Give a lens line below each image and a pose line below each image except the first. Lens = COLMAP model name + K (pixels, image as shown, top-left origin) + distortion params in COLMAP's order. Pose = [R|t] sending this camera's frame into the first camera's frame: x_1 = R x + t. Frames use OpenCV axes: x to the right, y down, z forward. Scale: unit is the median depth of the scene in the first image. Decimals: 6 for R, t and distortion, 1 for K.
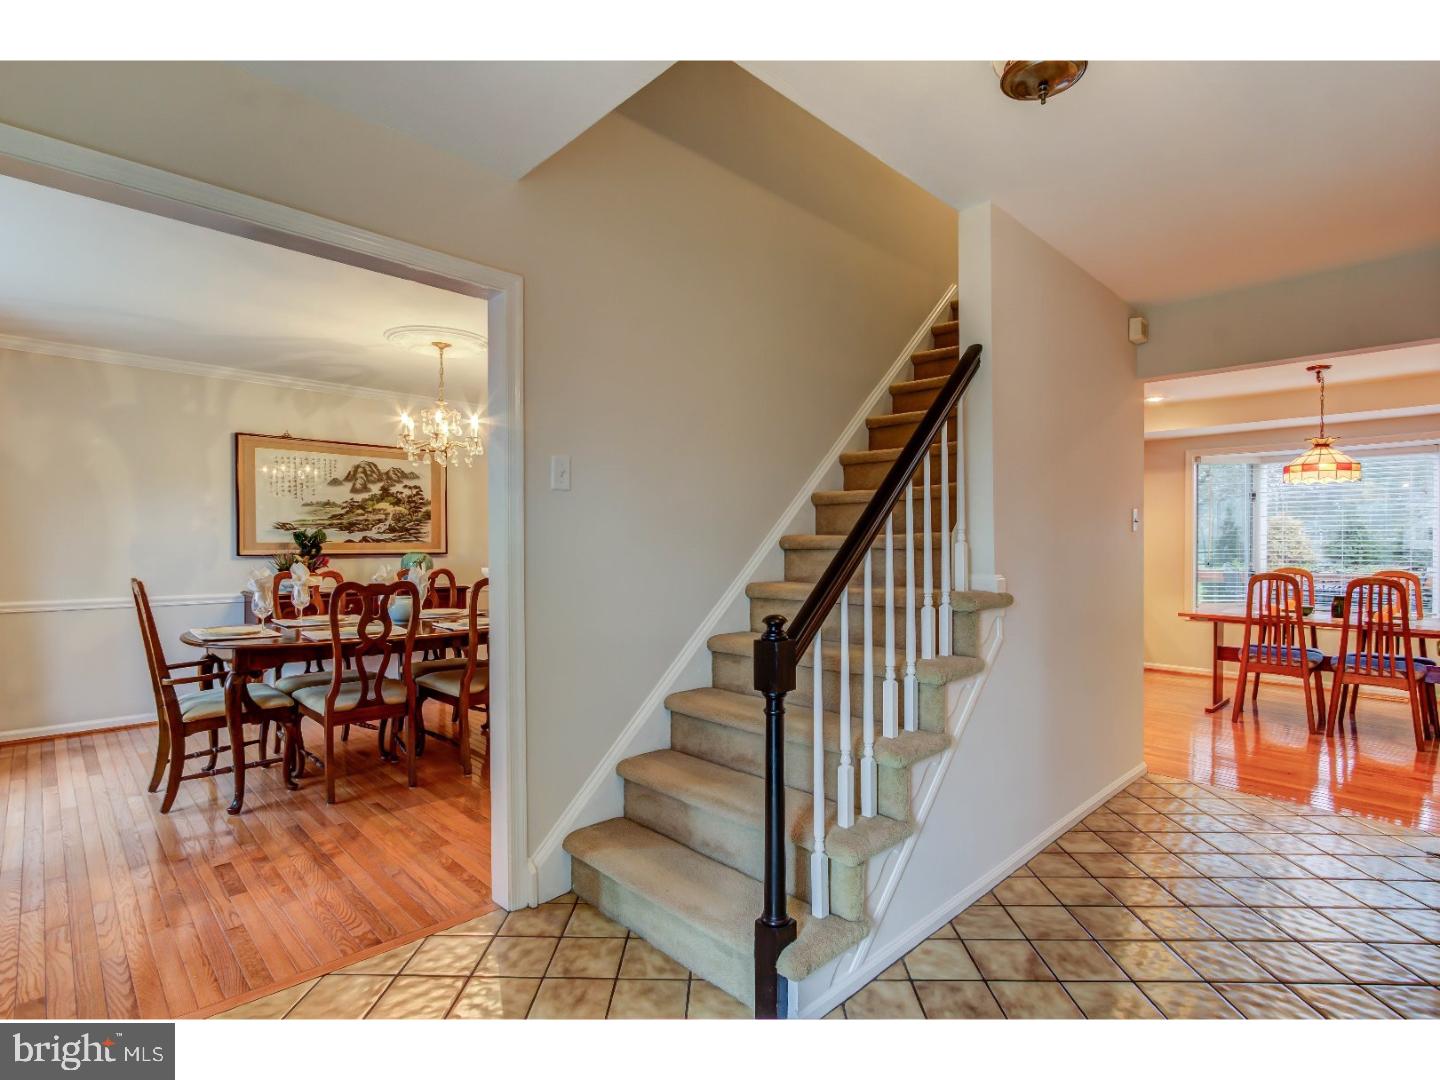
lens RADIAL K [[694.3, 0, 718.4], [0, 694.3, 551.0], [0, 0, 1]] dist [-0.013115, 0.003417]
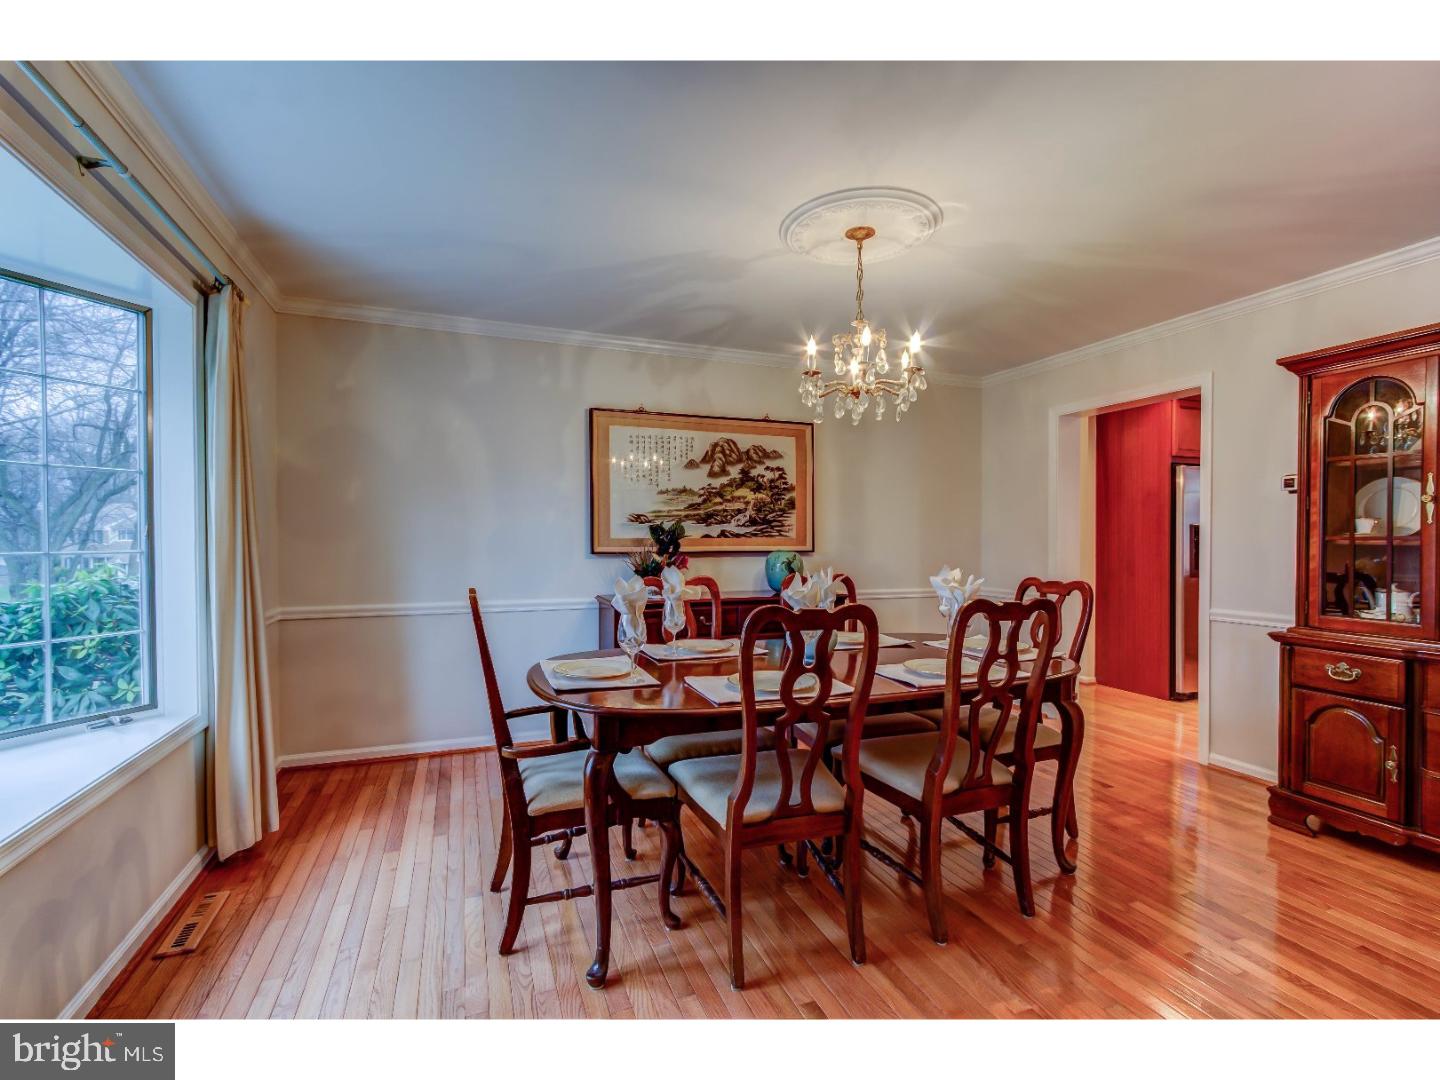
lens RADIAL K [[661.2, 0, 727.4], [0, 661.2, 549.2], [0, 0, 1]] dist [-0.008163, 0.004718]
pose [[0.923327, 0.002120, -0.384010, -0.230456], [-0.000768, 0.999993, 0.003674, -0.001826], [0.384015, -0.003097, 0.923322, 0.313556]]
